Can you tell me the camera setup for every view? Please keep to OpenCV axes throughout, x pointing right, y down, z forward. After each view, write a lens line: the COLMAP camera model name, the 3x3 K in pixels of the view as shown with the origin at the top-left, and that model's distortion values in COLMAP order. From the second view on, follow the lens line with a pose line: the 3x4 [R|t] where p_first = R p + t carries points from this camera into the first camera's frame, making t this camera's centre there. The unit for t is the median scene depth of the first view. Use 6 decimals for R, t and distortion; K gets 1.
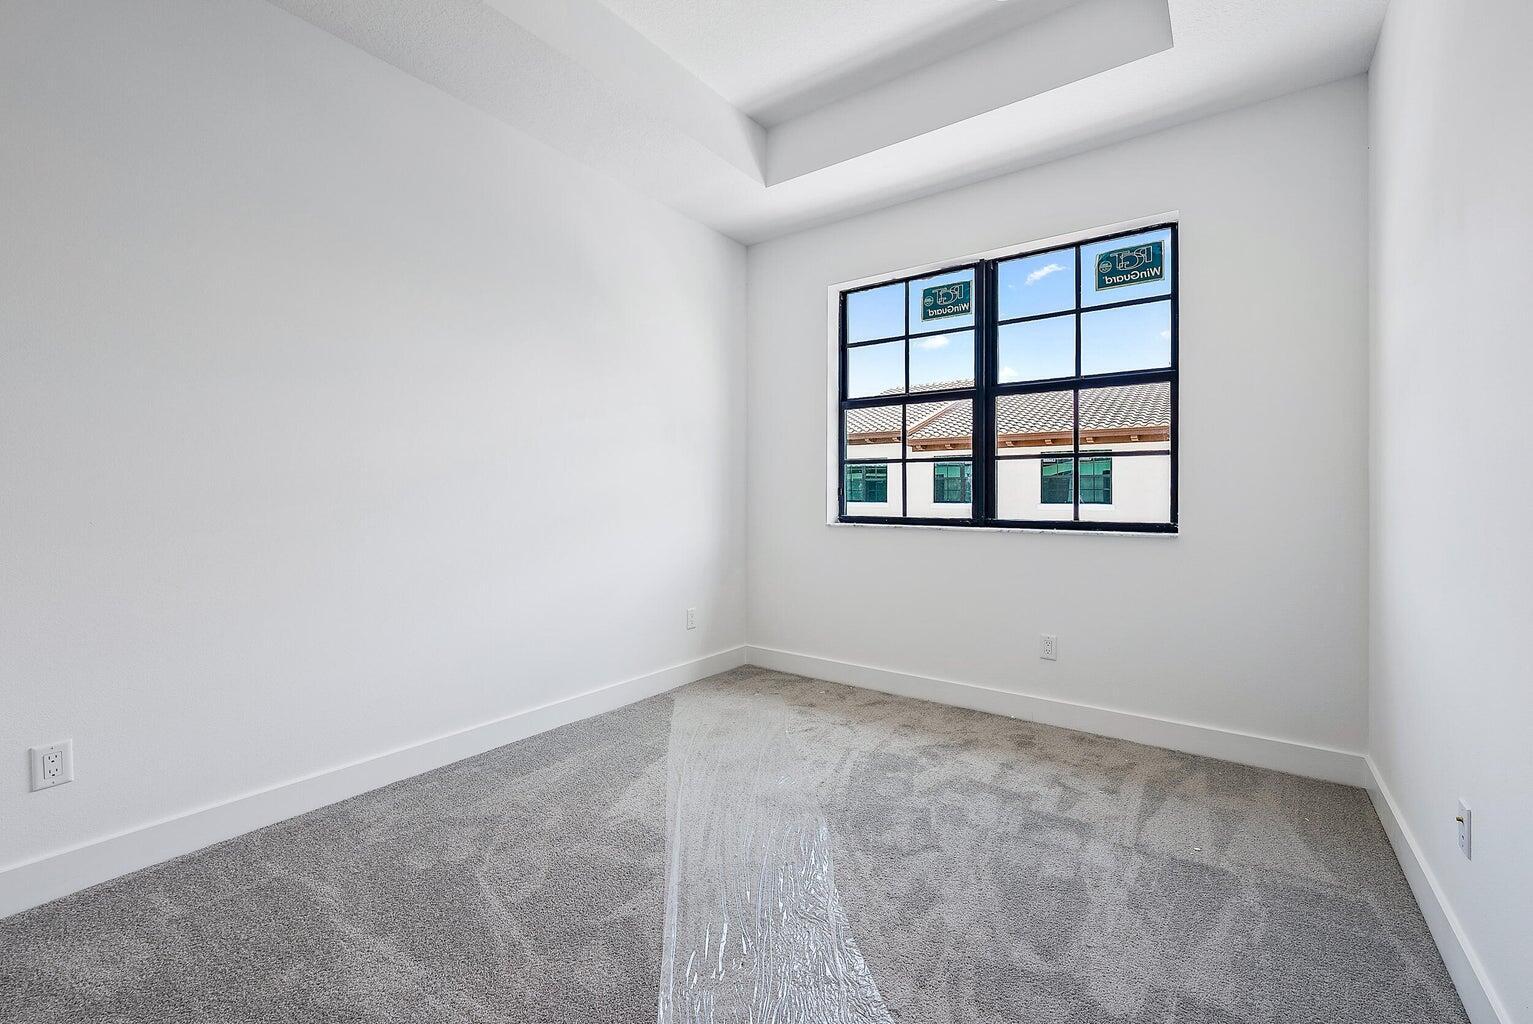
lens RADIAL K [[599.3, 0, 767.3], [0, 599.3, 498.0], [0, 0, 1]] dist [0.000428, 0.000055]
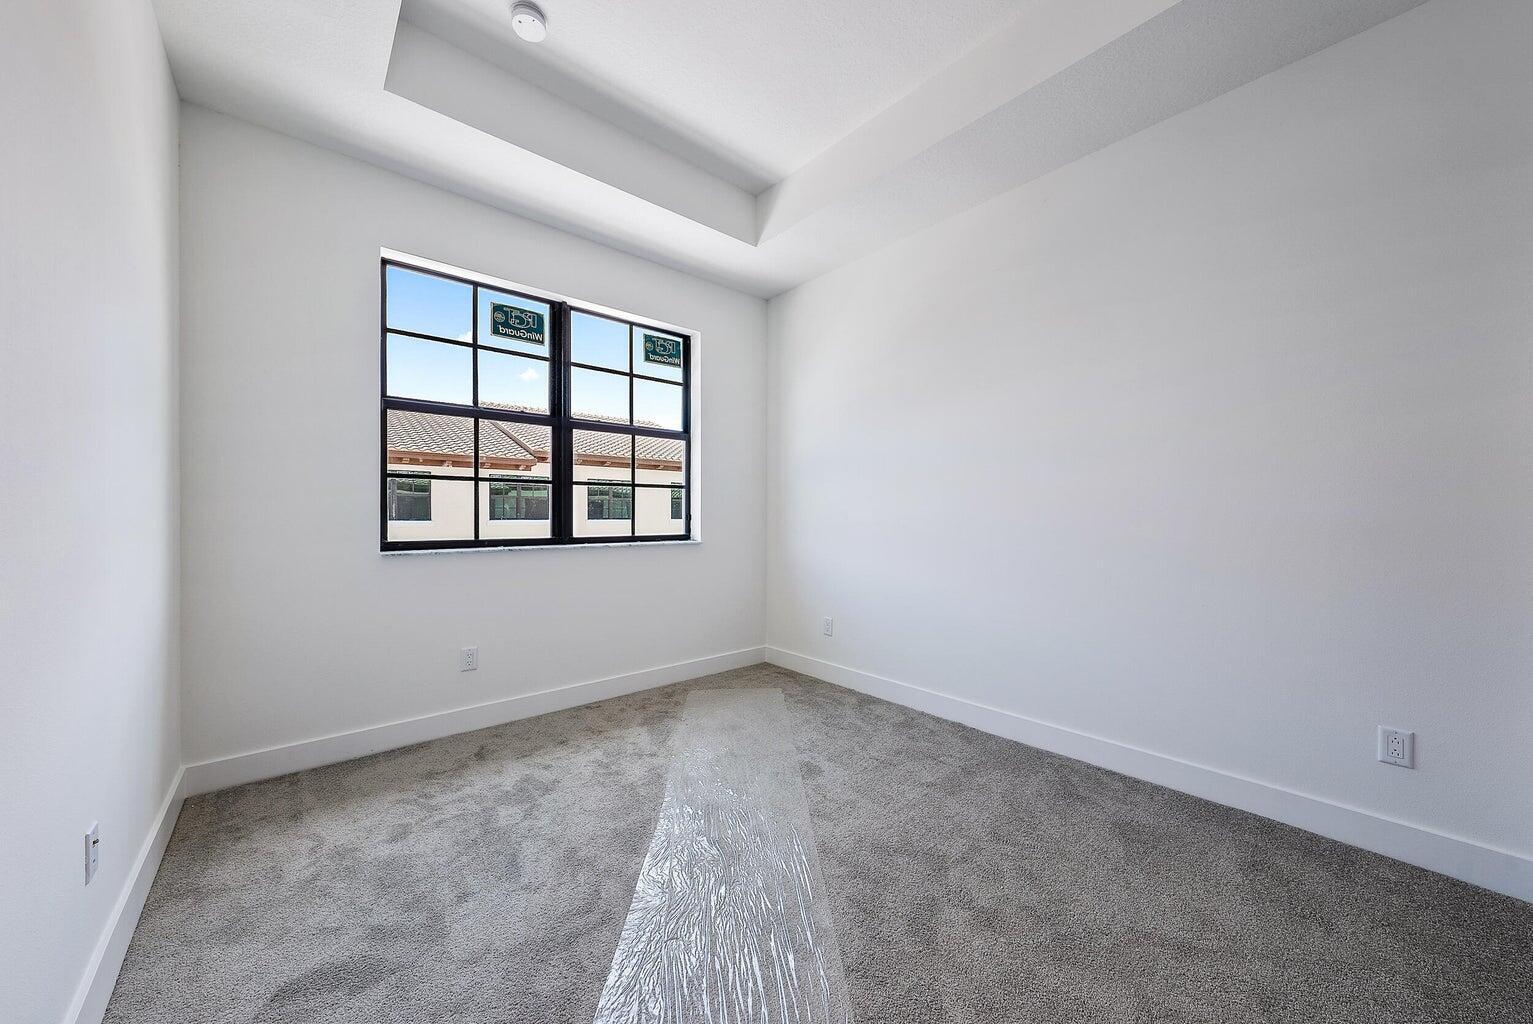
lens RADIAL K [[546.2, 0, 767.7], [0, 546.2, 512.8], [0, 0, 1]] dist [0.000118, 0.000003]
pose [[0.250700, 0.000955, 0.968064, -0.505891], [0.004997, 0.999985, -0.002281, -0.005636], [-0.968052, 0.005409, 0.250692, 0.373925]]
